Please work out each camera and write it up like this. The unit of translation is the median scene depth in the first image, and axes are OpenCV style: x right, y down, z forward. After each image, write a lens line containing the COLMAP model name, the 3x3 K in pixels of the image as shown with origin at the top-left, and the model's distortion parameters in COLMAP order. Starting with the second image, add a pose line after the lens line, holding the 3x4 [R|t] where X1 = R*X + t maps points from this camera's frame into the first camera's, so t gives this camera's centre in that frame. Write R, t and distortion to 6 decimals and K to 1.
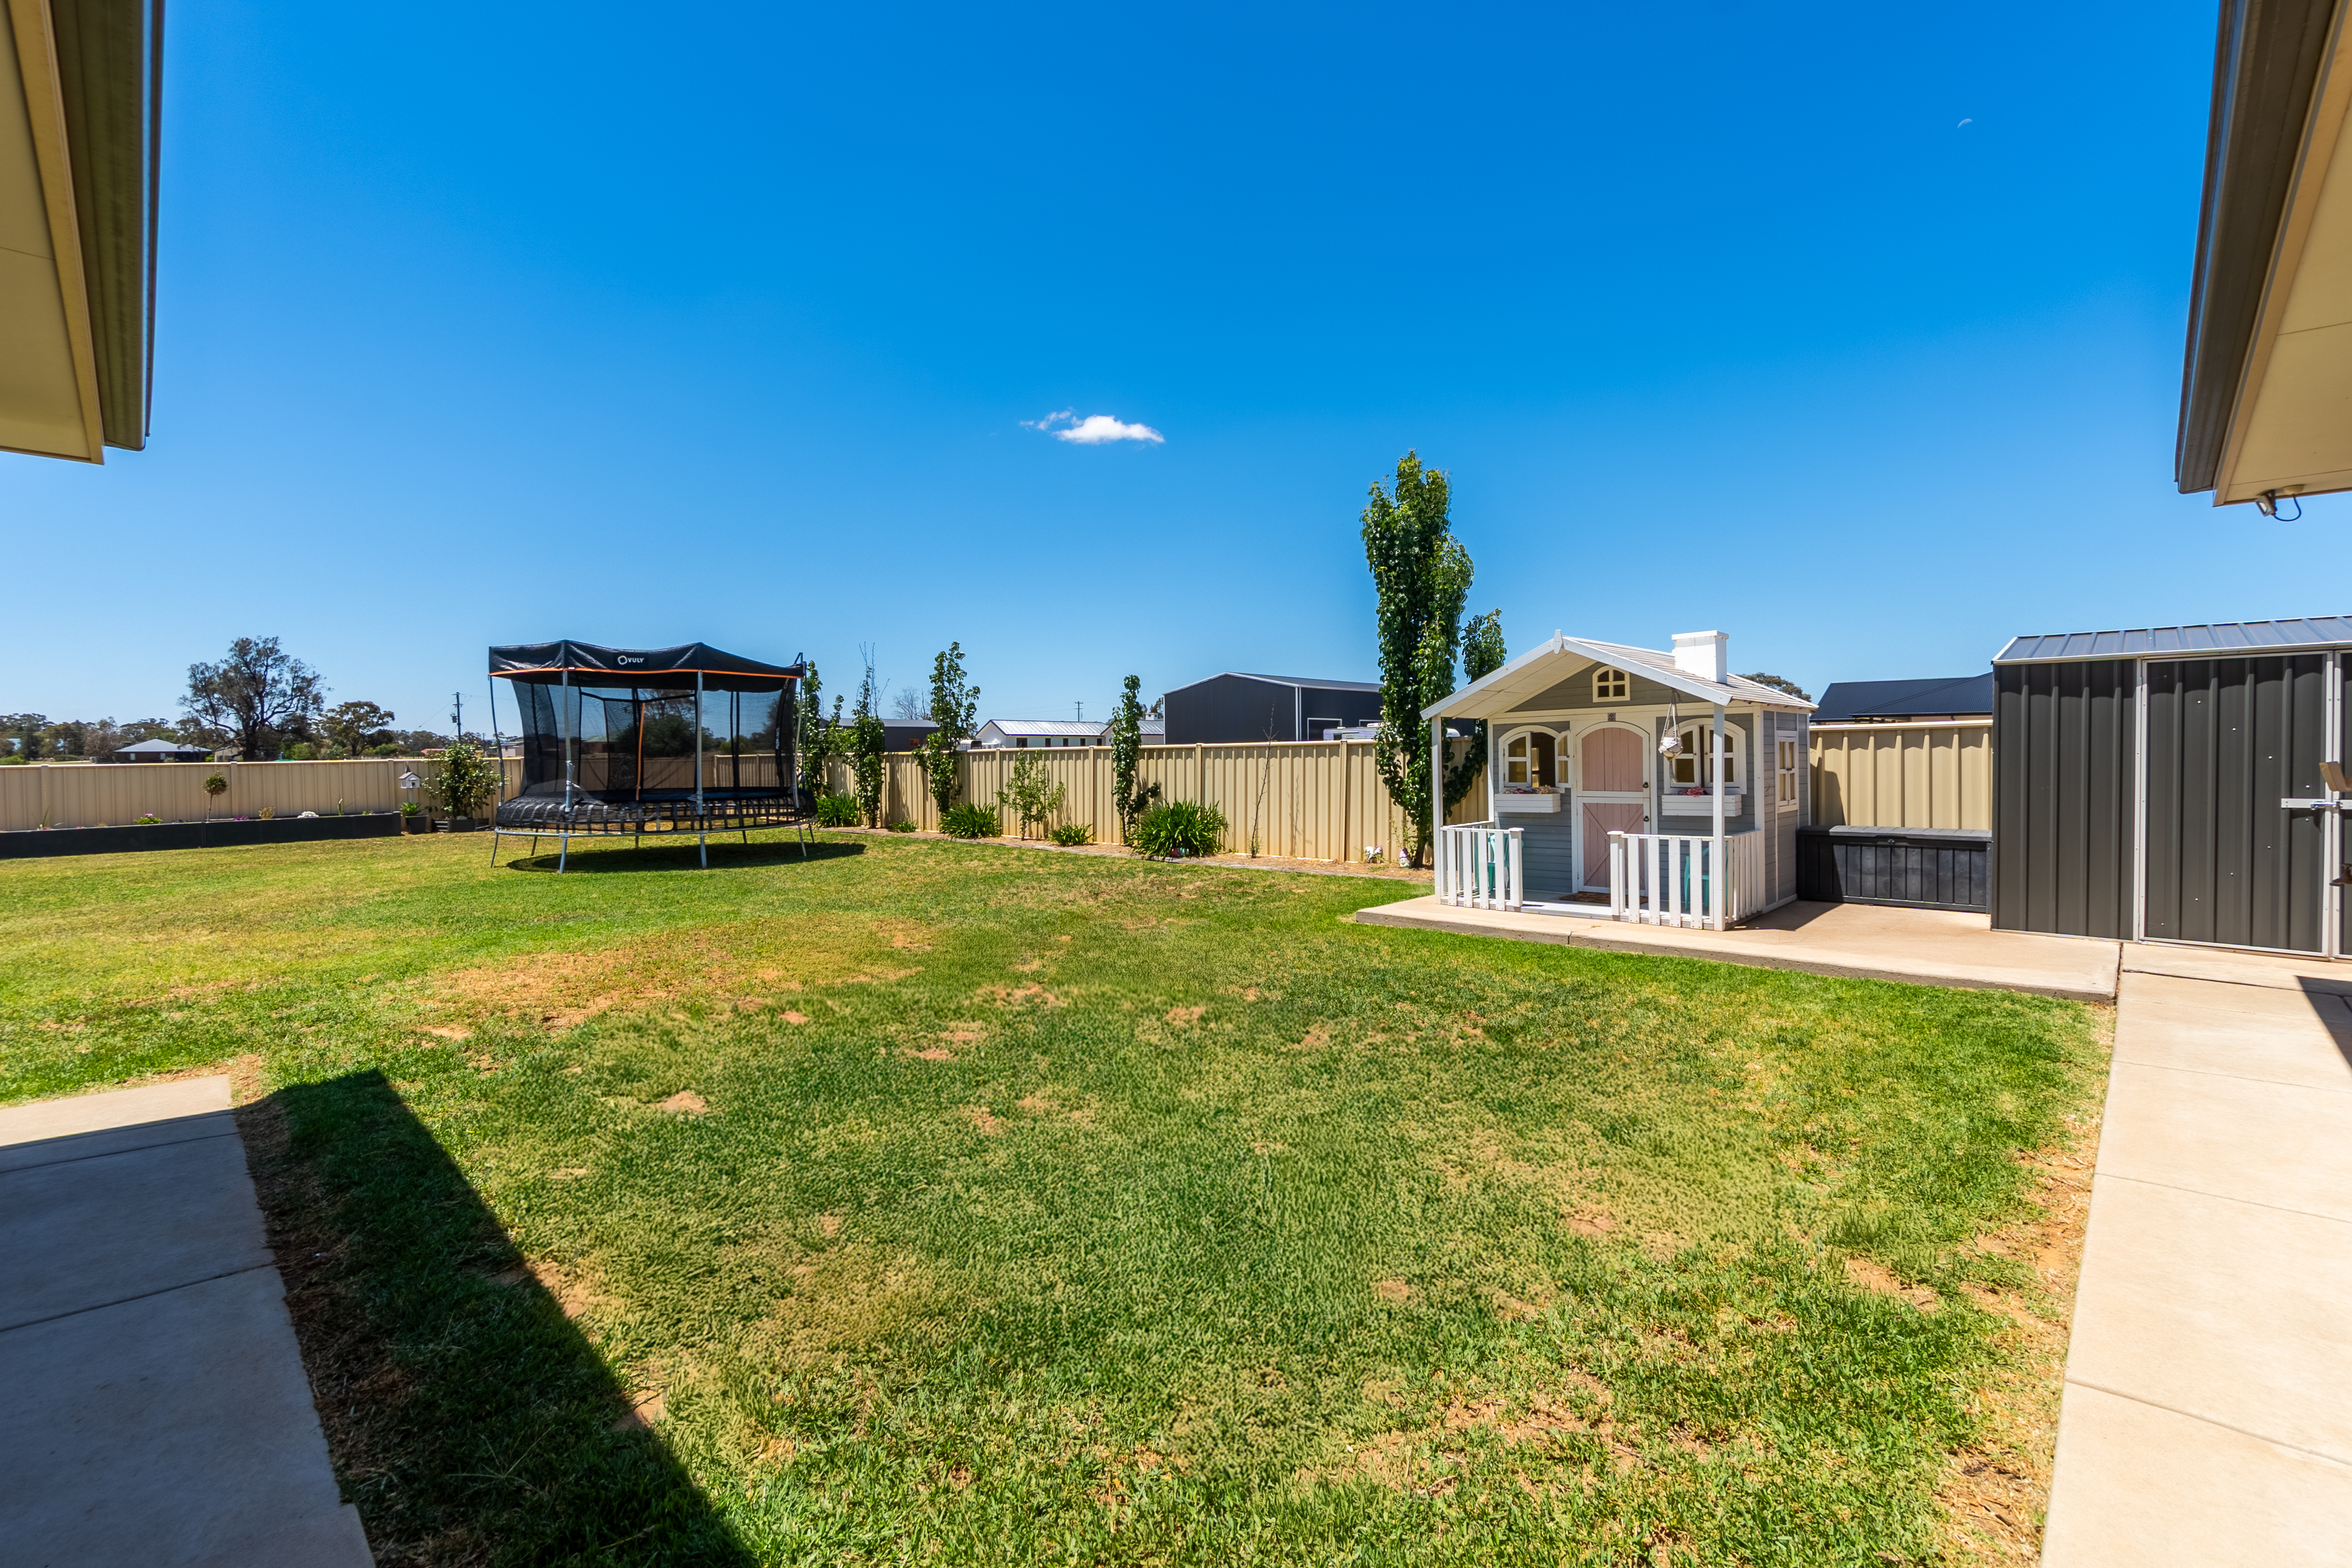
lens RADIAL K [[1055.8, 0, 1166.0], [0, 1055.8, 765.6], [0, 0, 1]] dist [-0.003514, 0.000265]
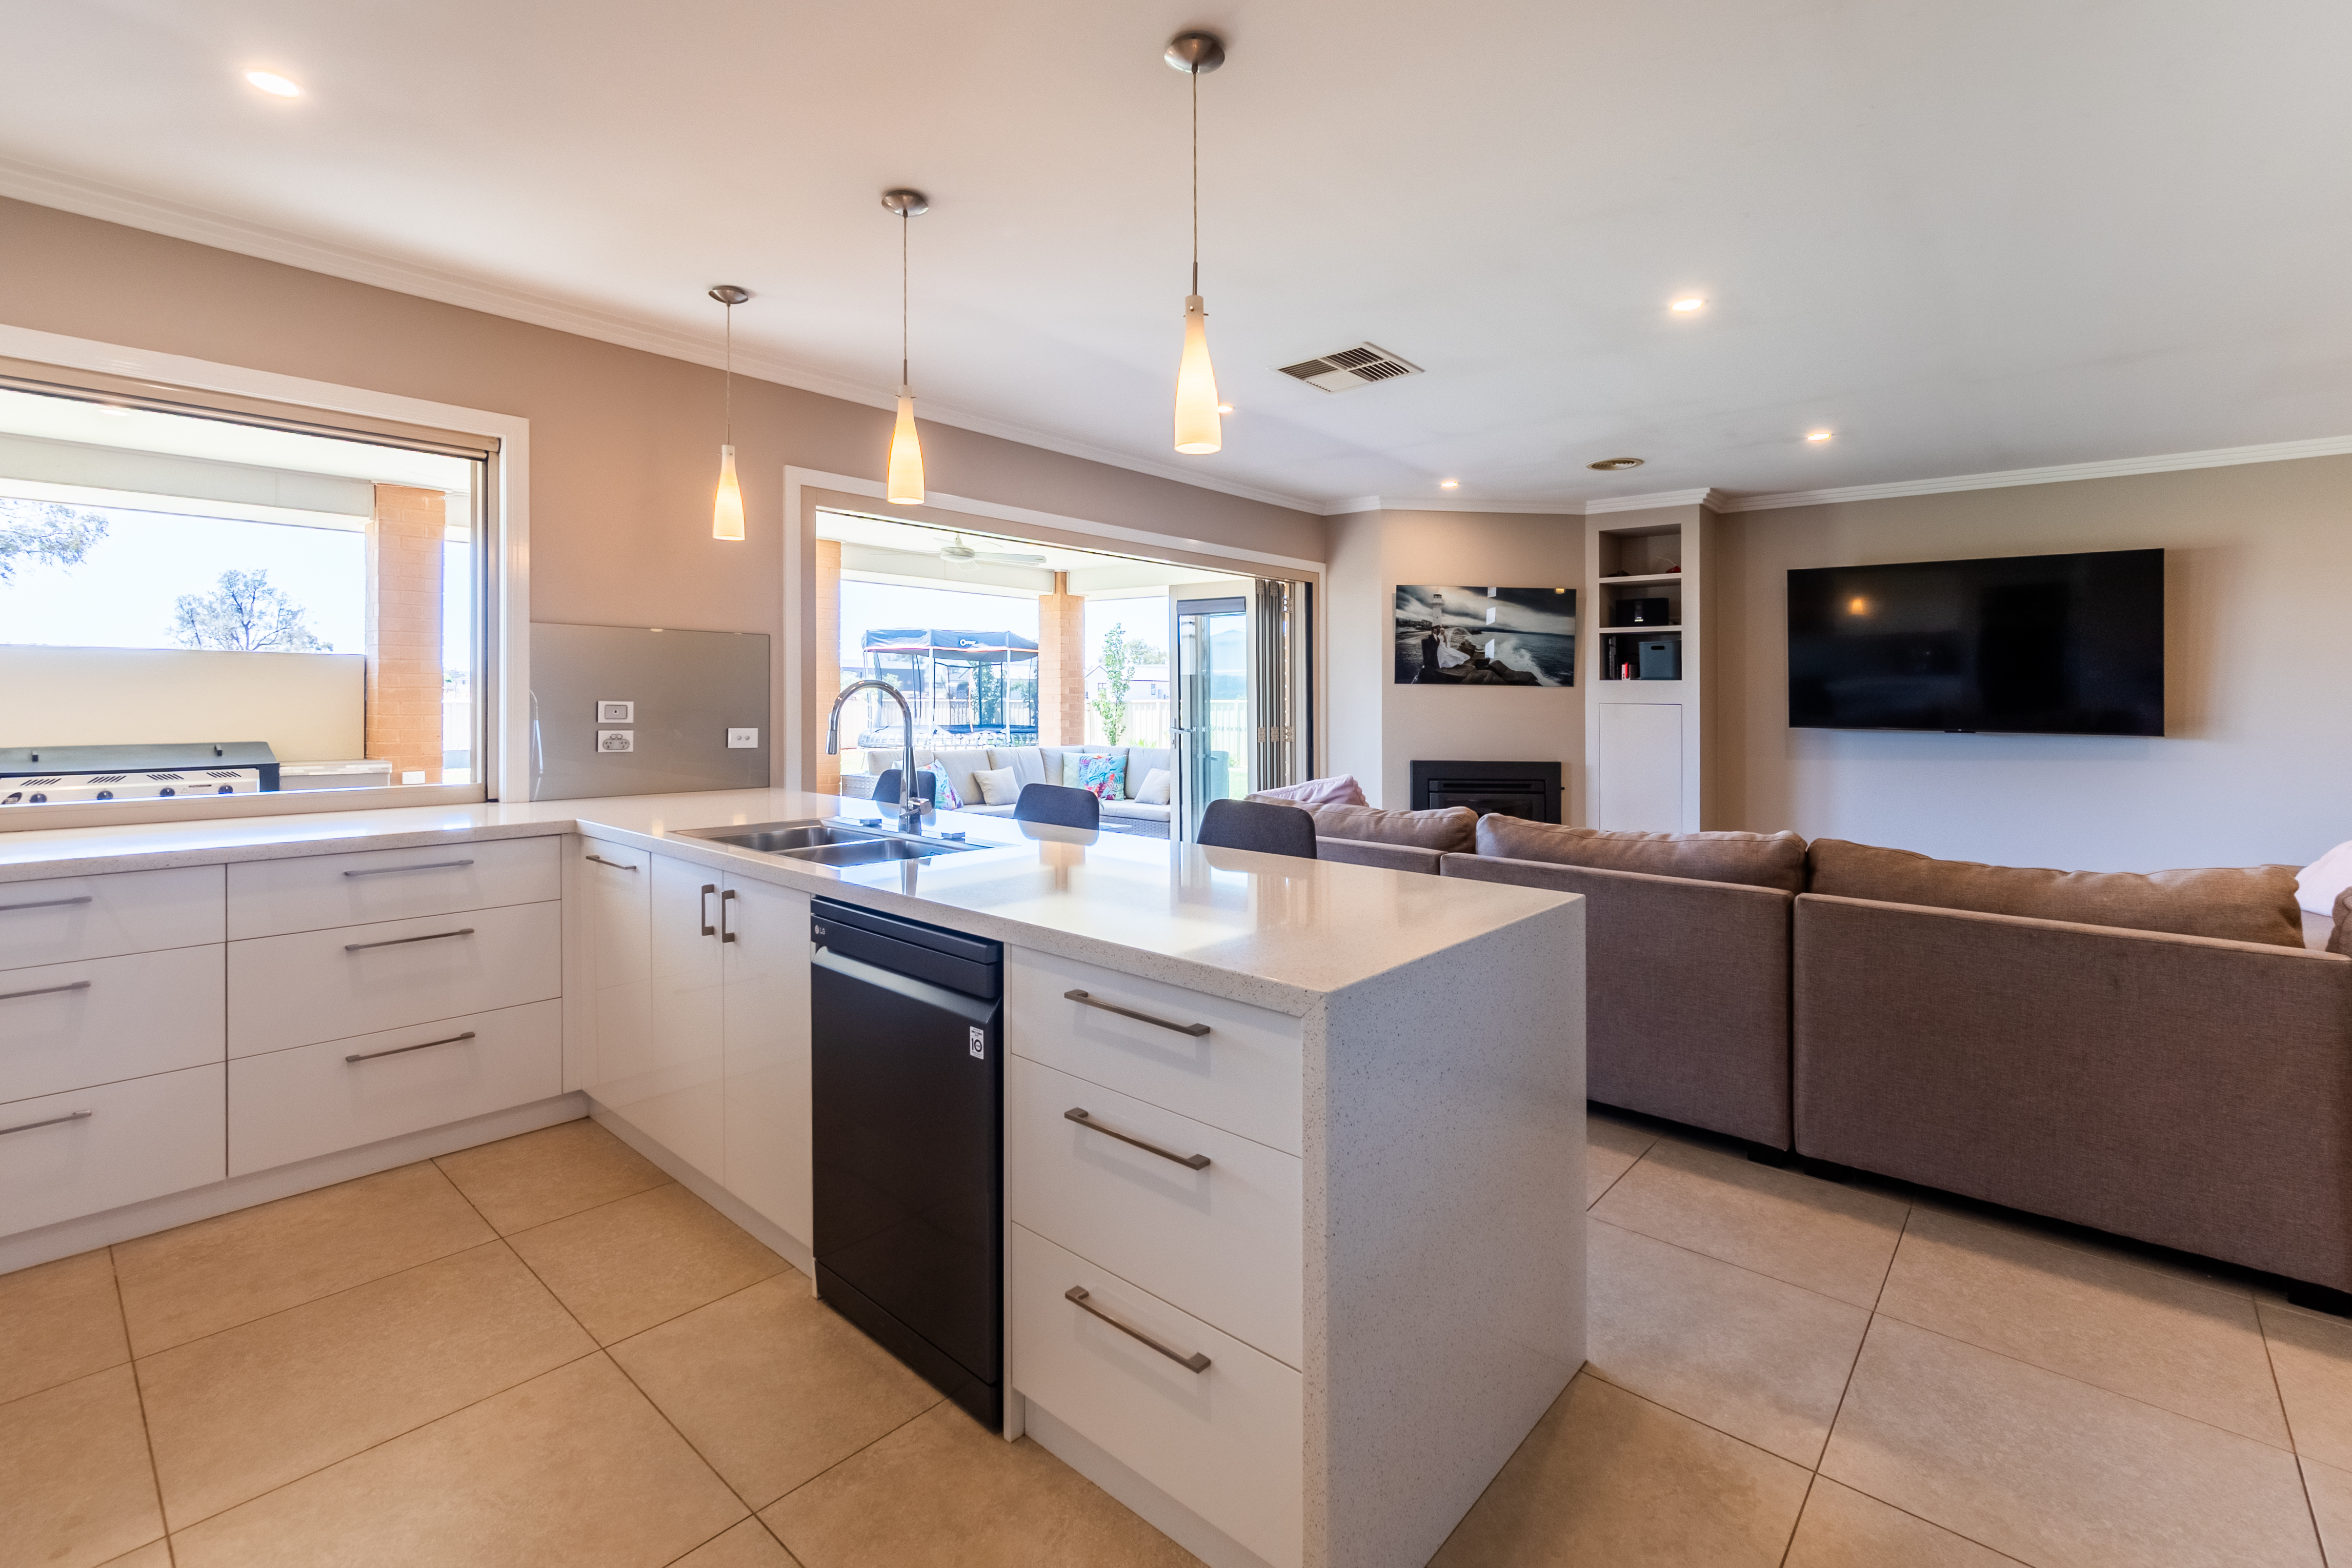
lens RADIAL K [[1055.8, 0, 1195.1], [0, 1055.8, 691.3], [0, 0, 1]] dist [-0.003514, 0.000265]
pose [[0.996731, 0.016954, 0.078994, -0.293241], [-0.015476, 0.999694, -0.019285, -0.002281], [-0.079297, 0.018000, 0.996689, -0.548097]]
